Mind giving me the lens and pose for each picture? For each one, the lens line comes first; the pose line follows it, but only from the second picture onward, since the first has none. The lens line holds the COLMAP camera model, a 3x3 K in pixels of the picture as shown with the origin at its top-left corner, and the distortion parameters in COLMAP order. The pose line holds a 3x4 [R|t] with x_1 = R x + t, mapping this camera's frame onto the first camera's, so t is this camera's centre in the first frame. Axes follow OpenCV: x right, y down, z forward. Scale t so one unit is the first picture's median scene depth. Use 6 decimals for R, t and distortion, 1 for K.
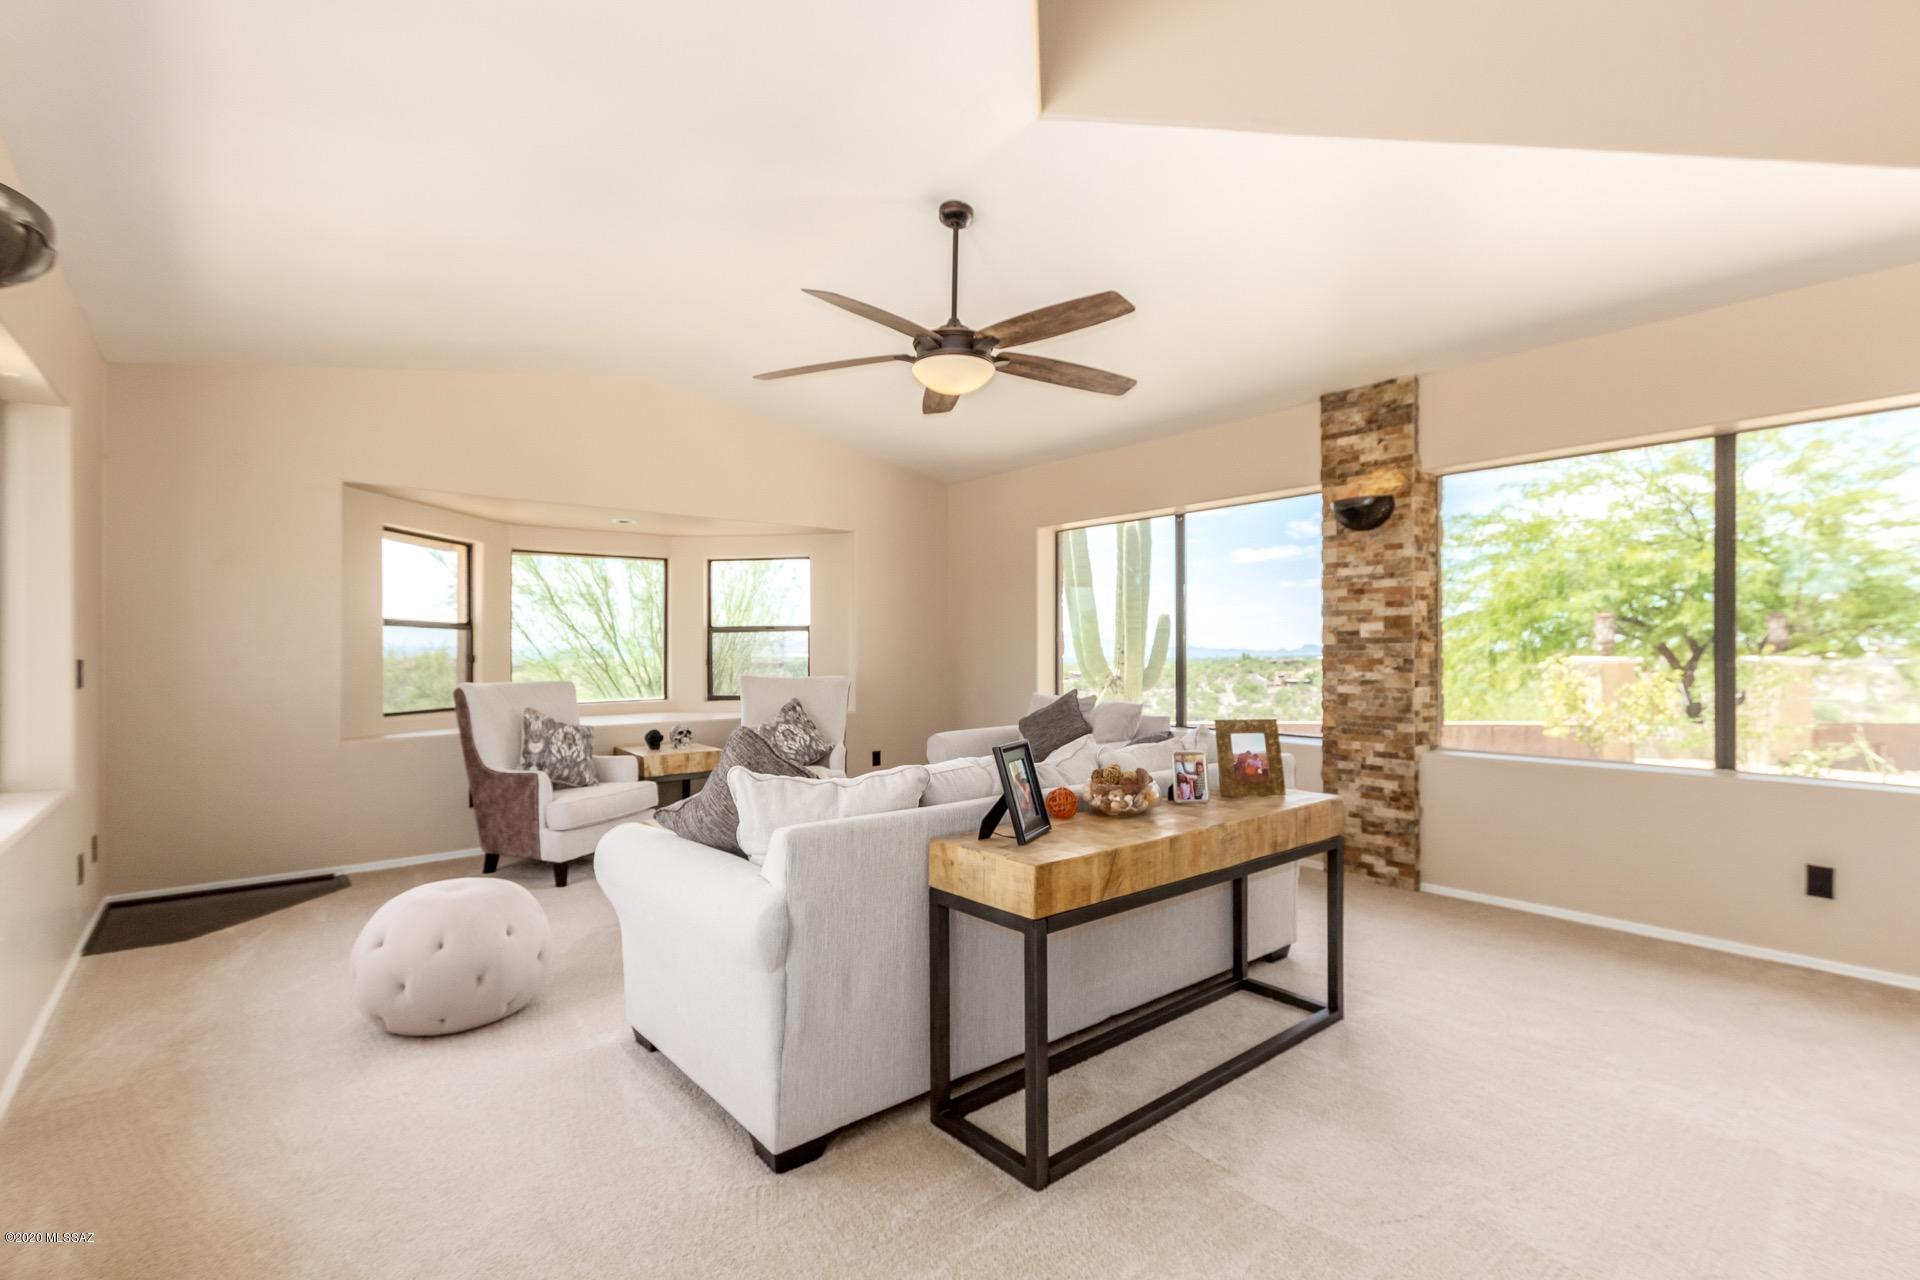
lens RADIAL K [[884.4, 0, 975.4], [0, 884.4, 634.0], [0, 0, 1]] dist [-0.001167, -0.000253]
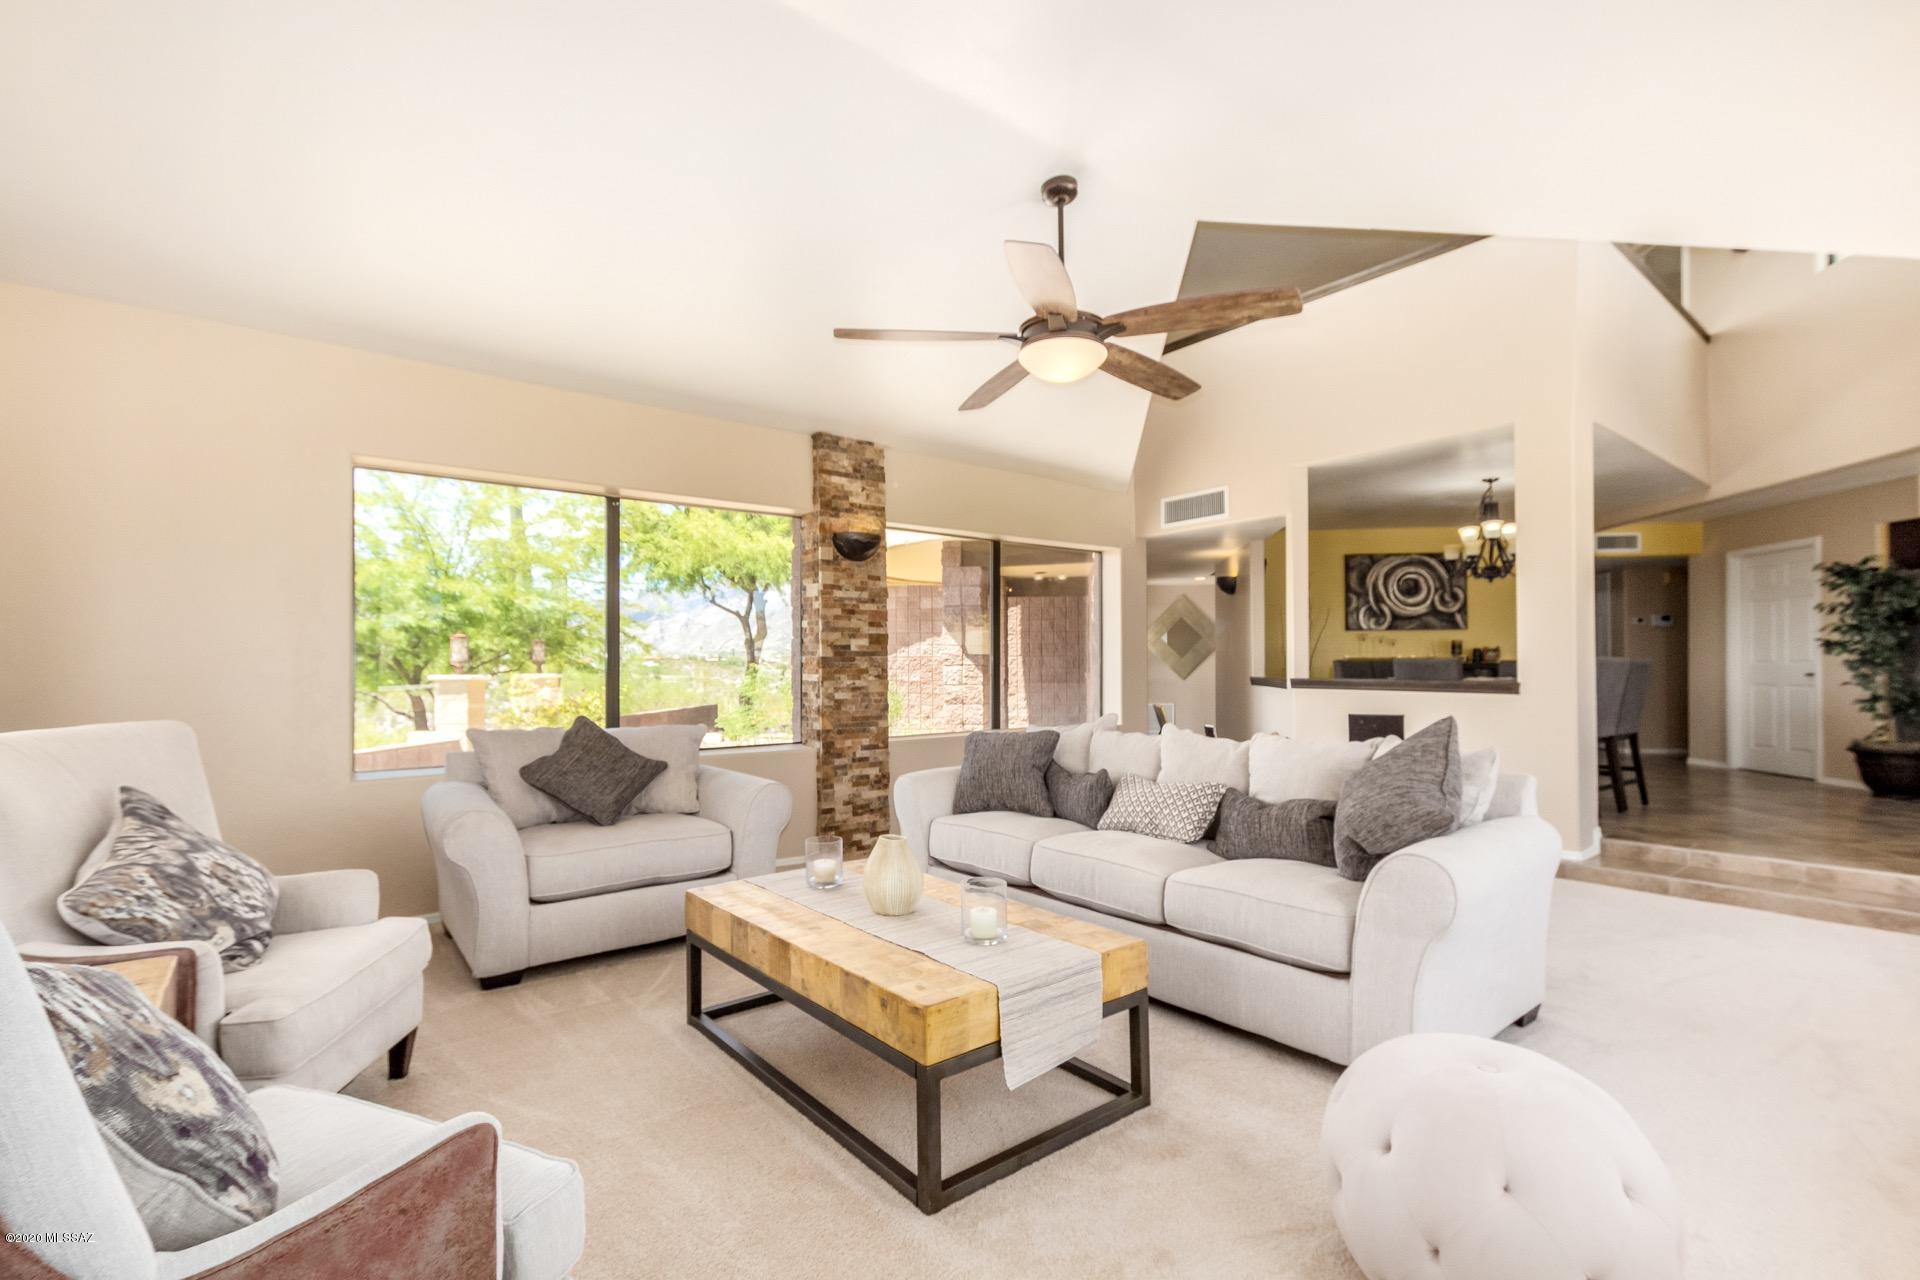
lens RADIAL K [[884.4, 0, 973.3], [0, 884.4, 652.2], [0, 0, 1]] dist [-0.001167, -0.000253]
pose [[0.006895, 0.016088, 0.999847, -0.744495], [-0.009885, 0.999823, -0.016019, 0.023053], [-0.999927, -0.009773, 0.007053, 0.832853]]
